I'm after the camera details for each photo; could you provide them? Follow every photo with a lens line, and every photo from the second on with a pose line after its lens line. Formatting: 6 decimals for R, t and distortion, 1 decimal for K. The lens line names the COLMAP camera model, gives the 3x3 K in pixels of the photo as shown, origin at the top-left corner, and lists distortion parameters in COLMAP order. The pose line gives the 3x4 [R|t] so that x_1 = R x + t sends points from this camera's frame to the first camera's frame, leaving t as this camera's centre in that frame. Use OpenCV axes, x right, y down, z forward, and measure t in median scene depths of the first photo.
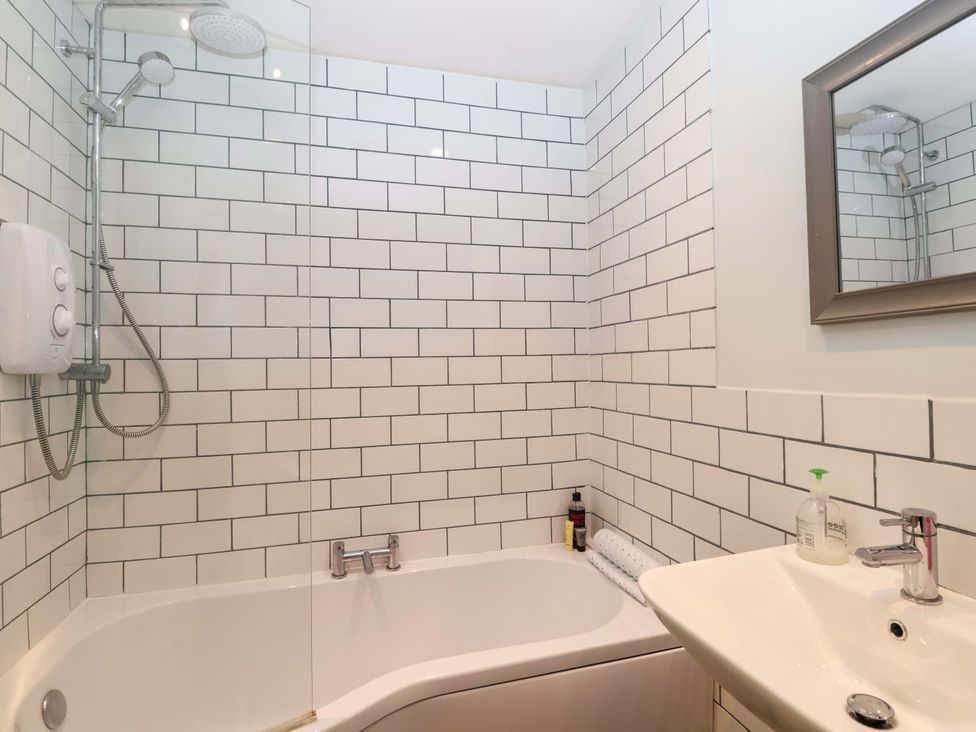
lens RADIAL K [[508.5, 0, 490.1], [0, 508.5, 364.9], [0, 0, 1]] dist [0.000349, -0.013440]
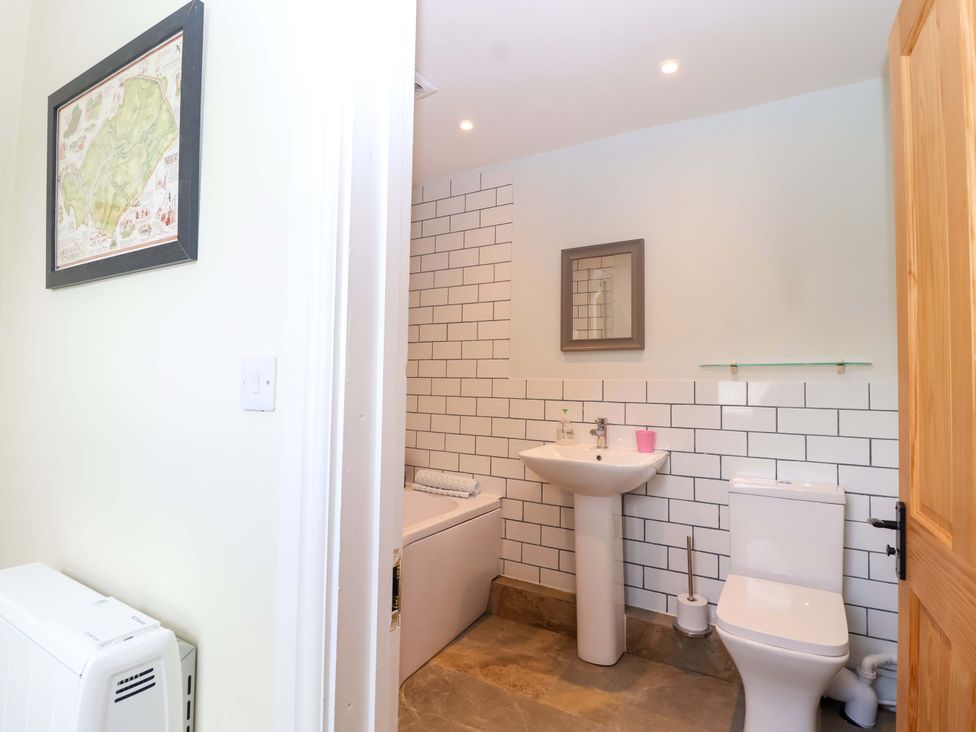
lens RADIAL K [[508.5, 0, 490.1], [0, 508.5, 364.9], [0, 0, 1]] dist [0.000349, -0.013440]
pose [[0.730795, 0.058278, 0.680105, -0.744318], [-0.034188, 0.998223, -0.048801, 0.068508], [-0.681740, 0.012412, 0.731489, -0.323159]]
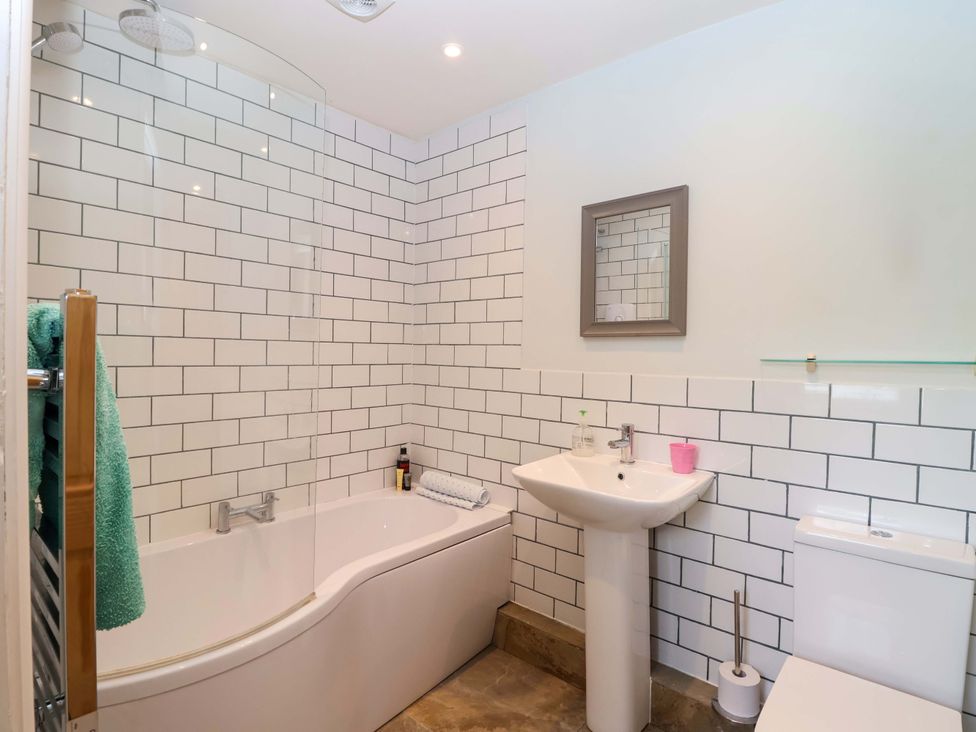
lens RADIAL K [[508.5, 0, 490.1], [0, 508.5, 364.9], [0, 0, 1]] dist [0.000349, -0.013440]
pose [[0.834885, 0.018464, 0.550115, -0.416546], [-0.034632, 0.999219, 0.019023, 0.001520], [-0.549334, -0.034934, 0.834872, -0.249497]]
